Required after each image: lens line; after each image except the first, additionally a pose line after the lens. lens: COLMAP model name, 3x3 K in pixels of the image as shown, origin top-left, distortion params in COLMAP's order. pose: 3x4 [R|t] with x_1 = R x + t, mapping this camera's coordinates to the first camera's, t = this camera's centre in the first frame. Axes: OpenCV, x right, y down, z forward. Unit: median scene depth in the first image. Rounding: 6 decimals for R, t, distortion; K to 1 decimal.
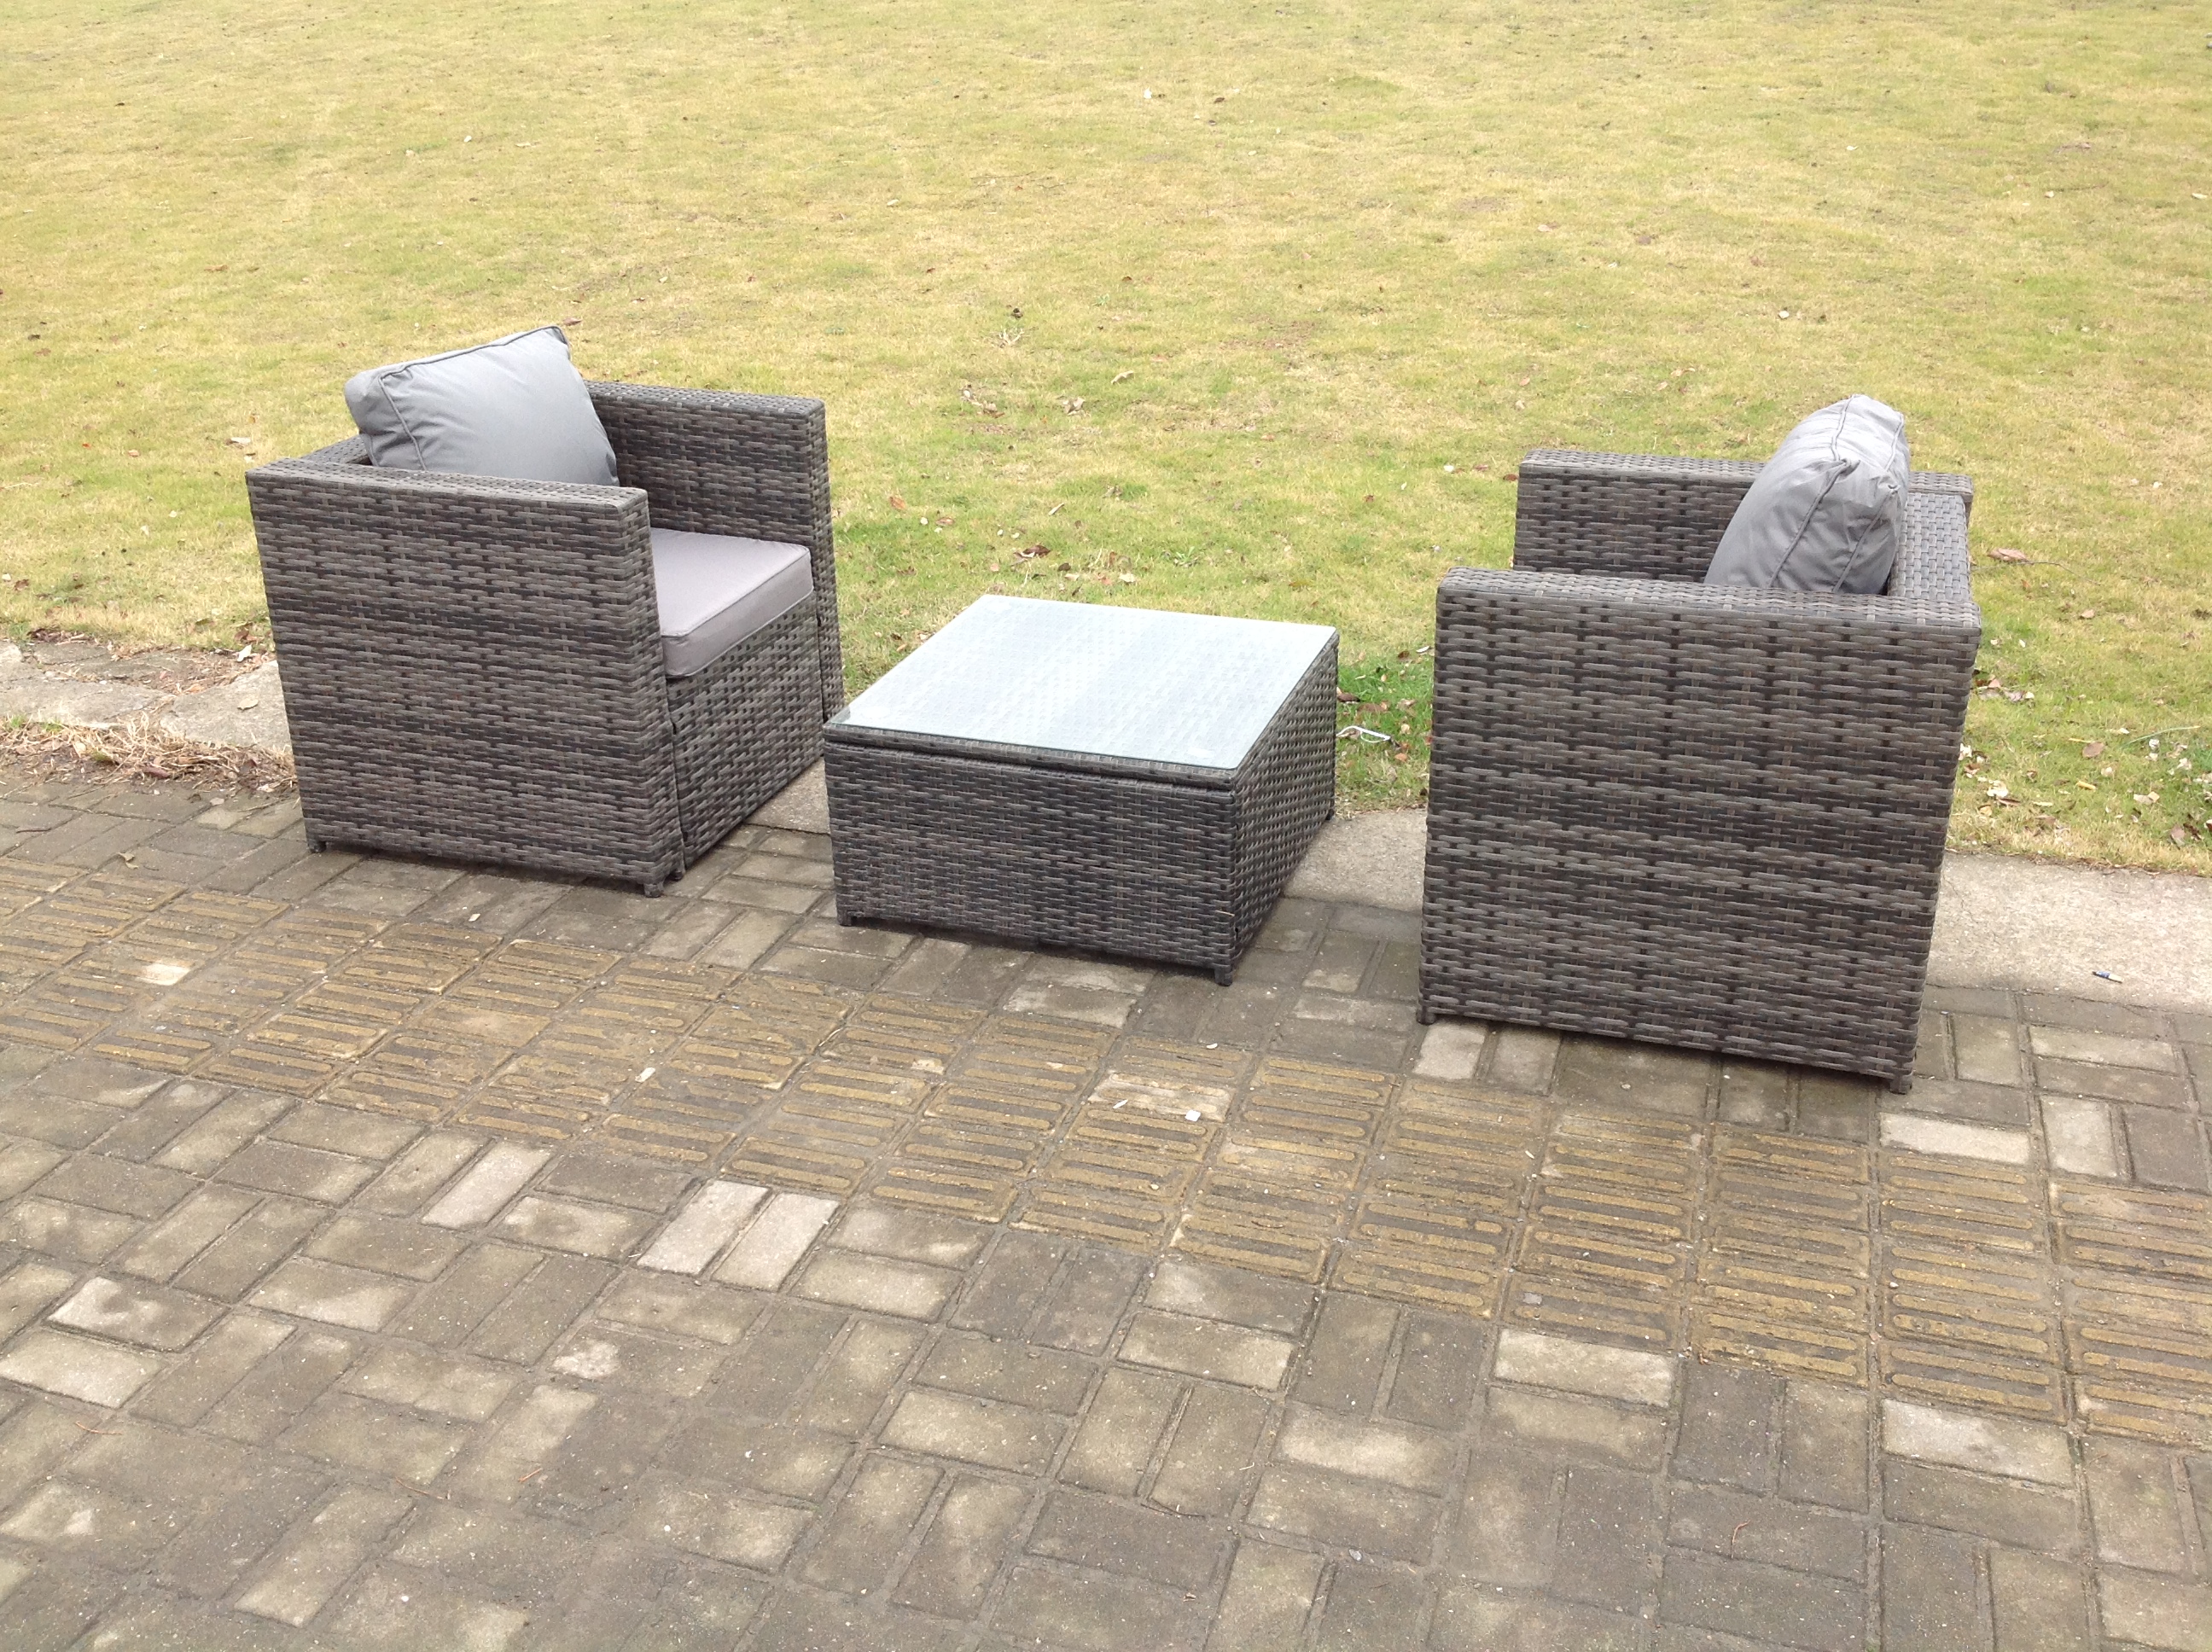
lens RADIAL K [[2131.8, 0, 1112.3], [0, 2131.8, 797.9], [0, 0, 1]] dist [0.173500, -0.481914]
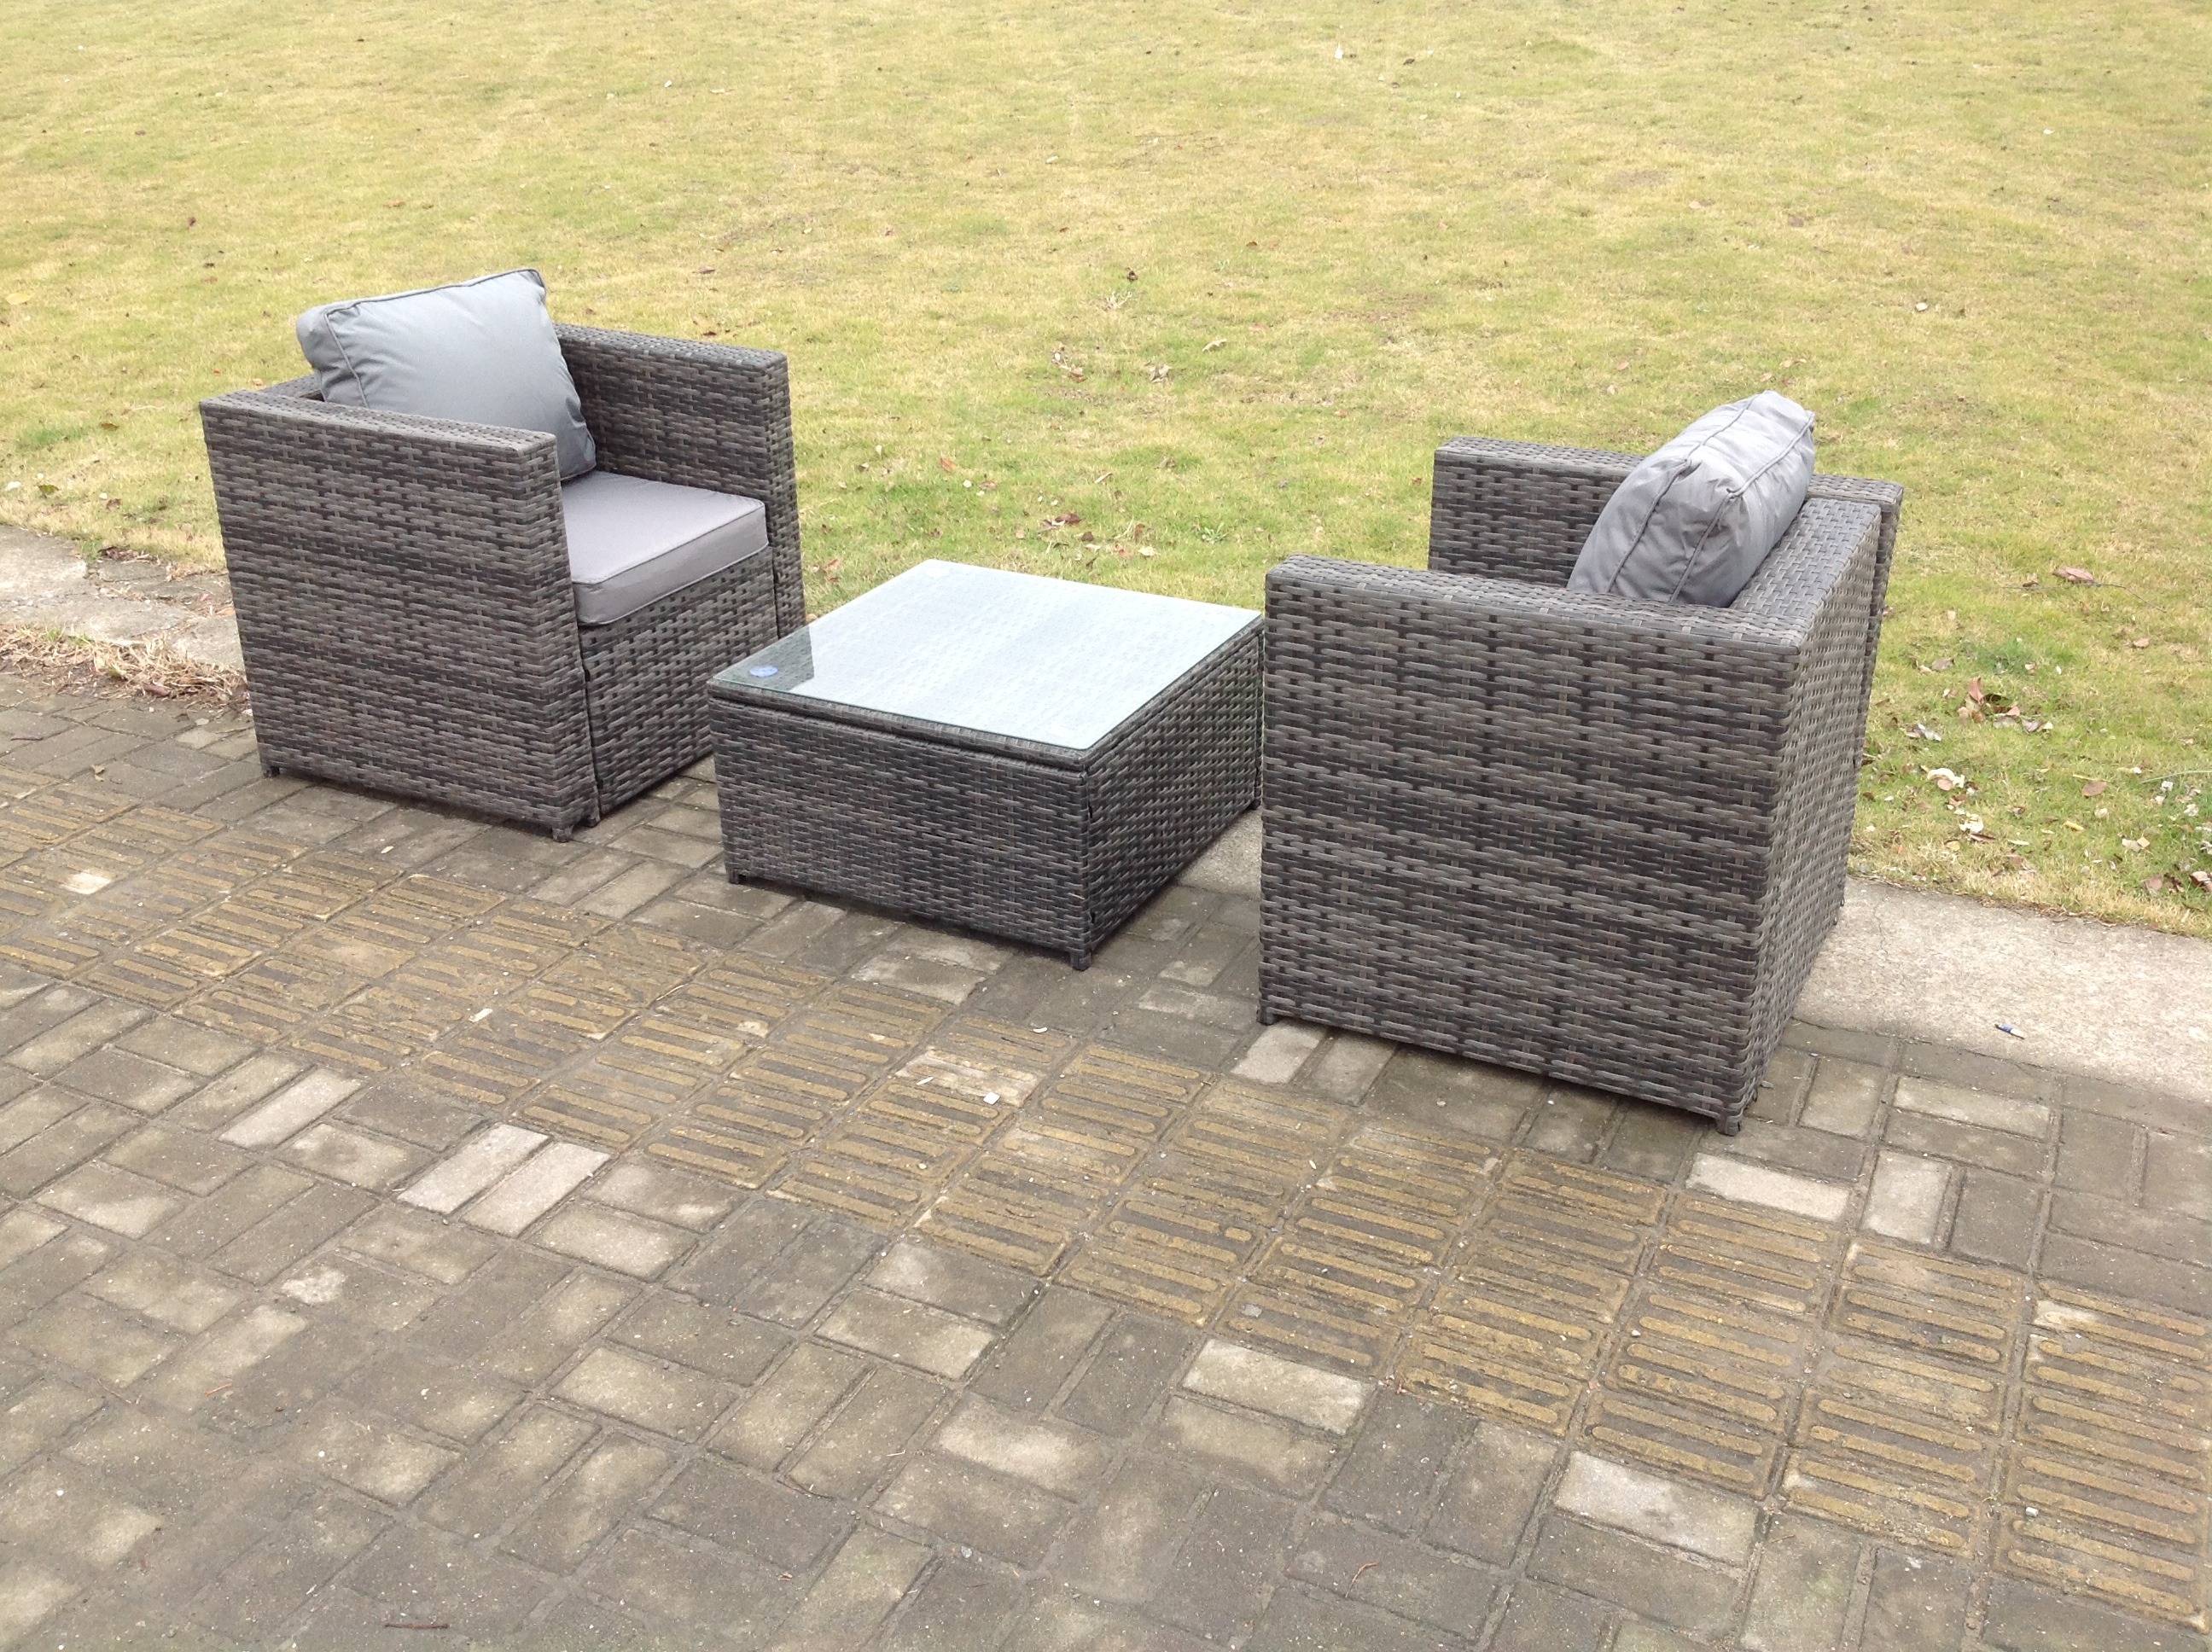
lens RADIAL K [[2152.0, 0, 1118.1], [0, 2152.0, 833.0], [0, 0, 1]] dist [0.199594, -0.583735]
pose [[0.990284, 0.066774, -0.121978, 0.190913], [-0.063331, 0.997483, 0.031887, -0.007959], [0.123800, -0.023852, 0.992020, 0.021877]]
